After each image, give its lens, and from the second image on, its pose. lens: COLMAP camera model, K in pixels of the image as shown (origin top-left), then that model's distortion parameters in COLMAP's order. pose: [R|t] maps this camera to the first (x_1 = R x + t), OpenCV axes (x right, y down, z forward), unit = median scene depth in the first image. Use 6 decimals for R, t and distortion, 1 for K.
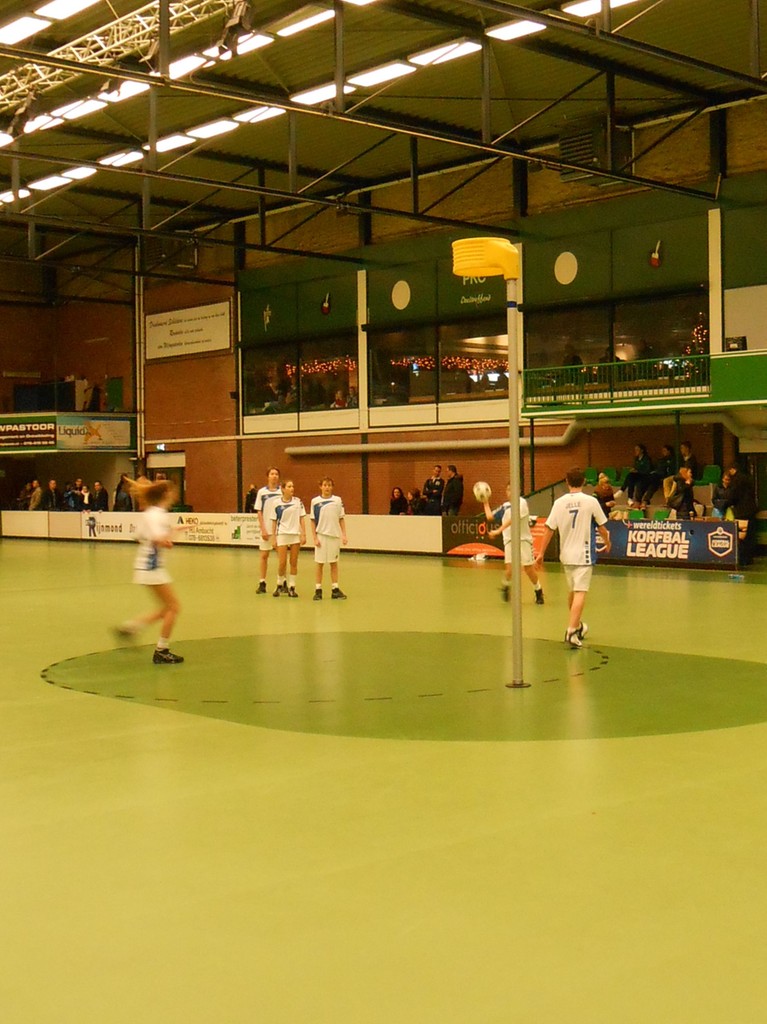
lens RADIAL K [[1437.2, 0, 389.1], [0, 1437.2, 511.8], [0, 0, 1]] dist [-0.017346, 0.000000]
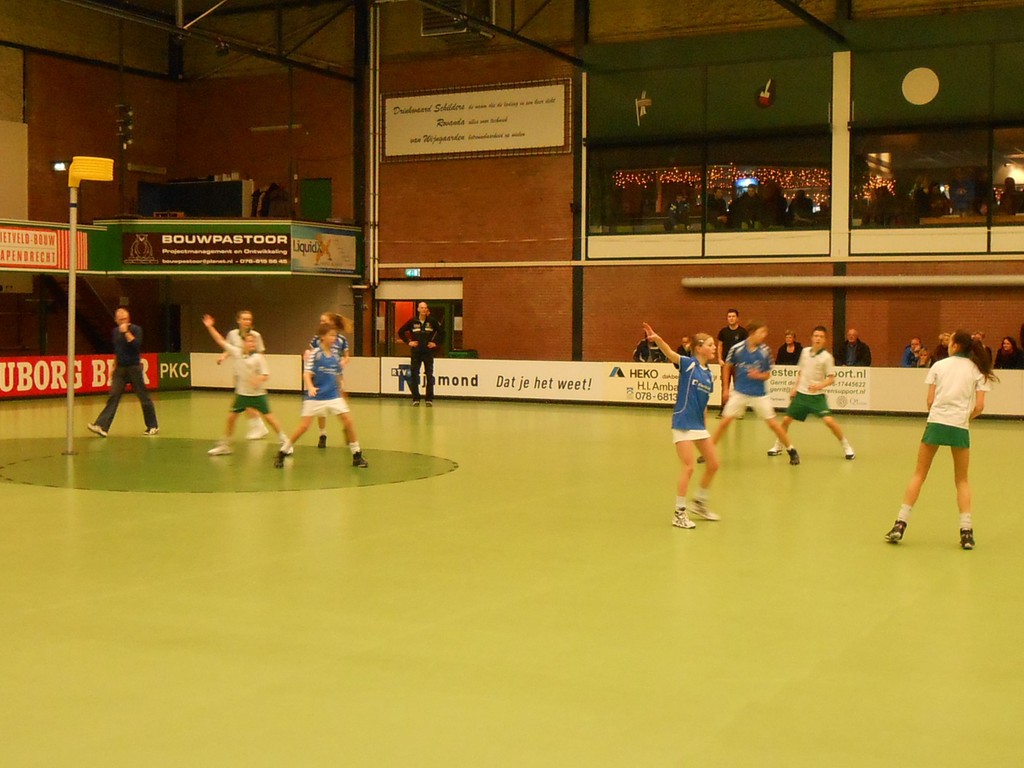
lens RADIAL K [[1437.2, 0, 510.7], [0, 1437.2, 372.8], [0, 0, 1]] dist [-0.017346, 0.000000]
pose [[0.947271, 0.011851, 0.320216, -0.376304], [-0.015117, 0.999856, 0.007715, 0.001382], [-0.320078, -0.012149, 0.947313, 0.279457]]
